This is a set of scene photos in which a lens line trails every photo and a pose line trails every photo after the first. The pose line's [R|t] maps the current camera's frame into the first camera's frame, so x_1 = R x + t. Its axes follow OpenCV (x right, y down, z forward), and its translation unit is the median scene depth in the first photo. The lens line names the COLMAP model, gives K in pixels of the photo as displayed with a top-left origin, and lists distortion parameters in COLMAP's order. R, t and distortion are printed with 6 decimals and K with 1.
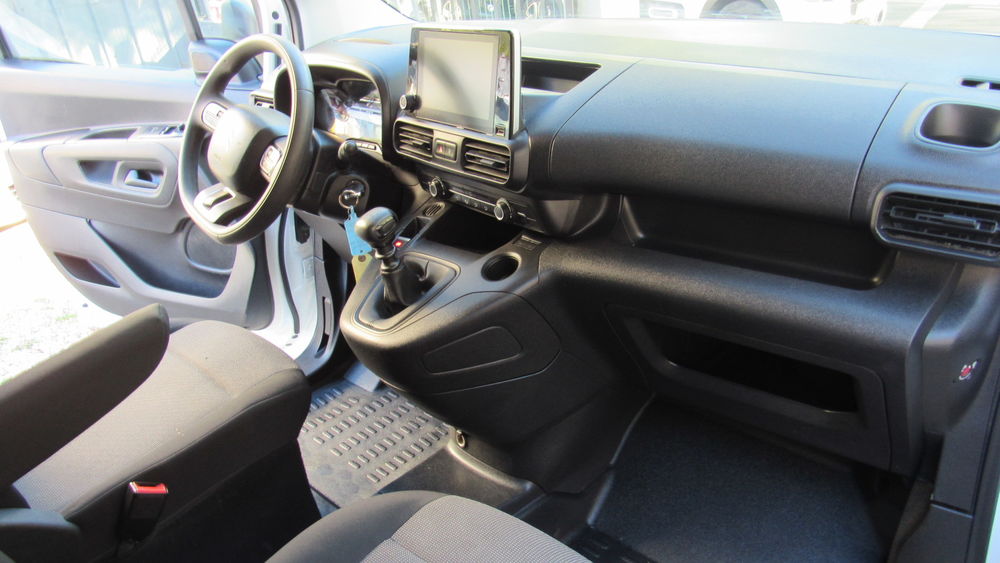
lens RADIAL K [[717.9, 0, 501.2], [0, 717.9, 286.4], [0, 0, 1]] dist [-0.032081, 0.010413]
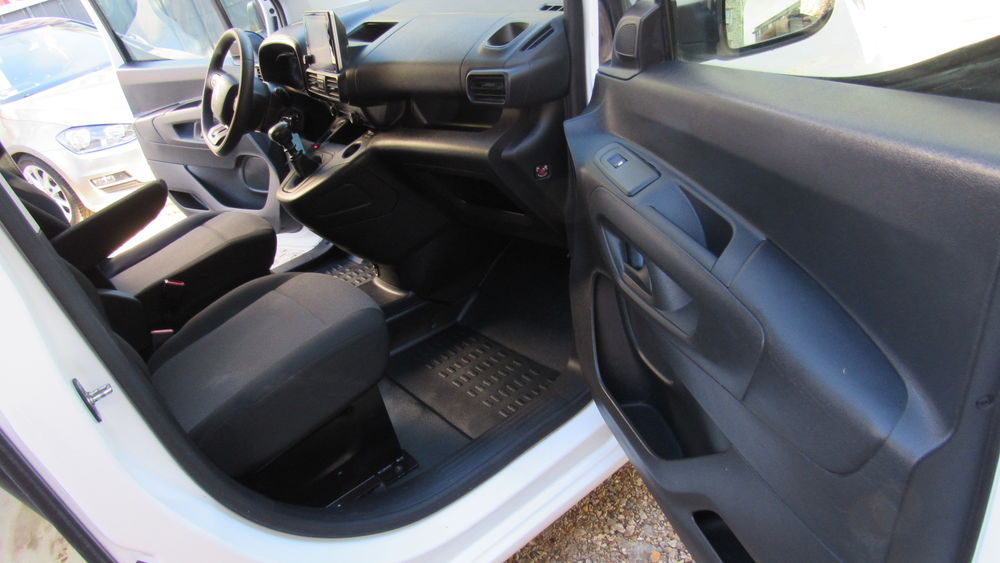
lens RADIAL K [[717.9, 0, 501.2], [0, 717.9, 286.4], [0, 0, 1]] dist [-0.032081, 0.010413]
pose [[0.975402, -0.048737, -0.214976, 0.675999], [0.060779, 0.996910, 0.049761, 0.227265], [0.211887, -0.061603, 0.975351, -0.593167]]
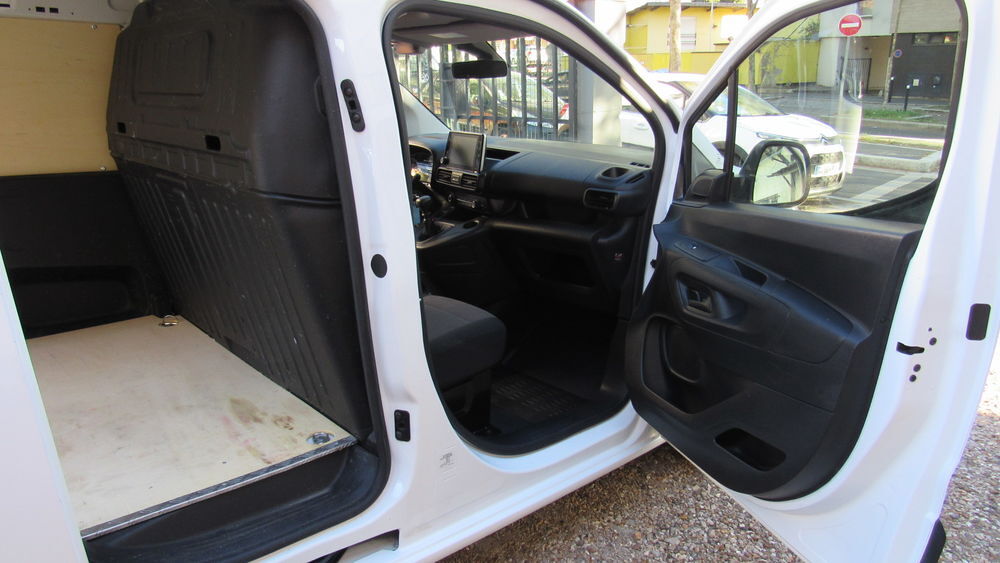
lens RADIAL K [[717.9, 0, 501.2], [0, 717.9, 286.4], [0, 0, 1]] dist [-0.032081, 0.010413]
pose [[0.991421, 0.114132, -0.063702, 0.279227], [-0.123693, 0.976754, -0.175079, 0.588007], [0.042239, 0.181456, 0.982491, -1.369522]]
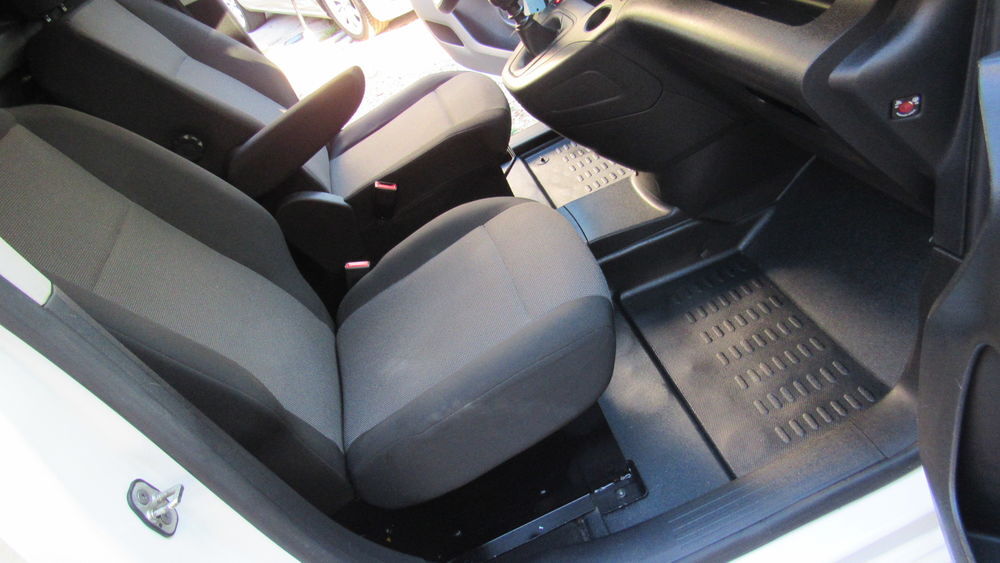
lens RADIAL K [[717.9, 0, 501.2], [0, 717.9, 286.4], [0, 0, 1]] dist [-0.032081, 0.010413]
pose [[0.806911, 0.139682, -0.573920, 0.580468], [0.065461, 0.944504, 0.321911, 0.001349], [0.587035, -0.297323, 0.752987, -0.094286]]
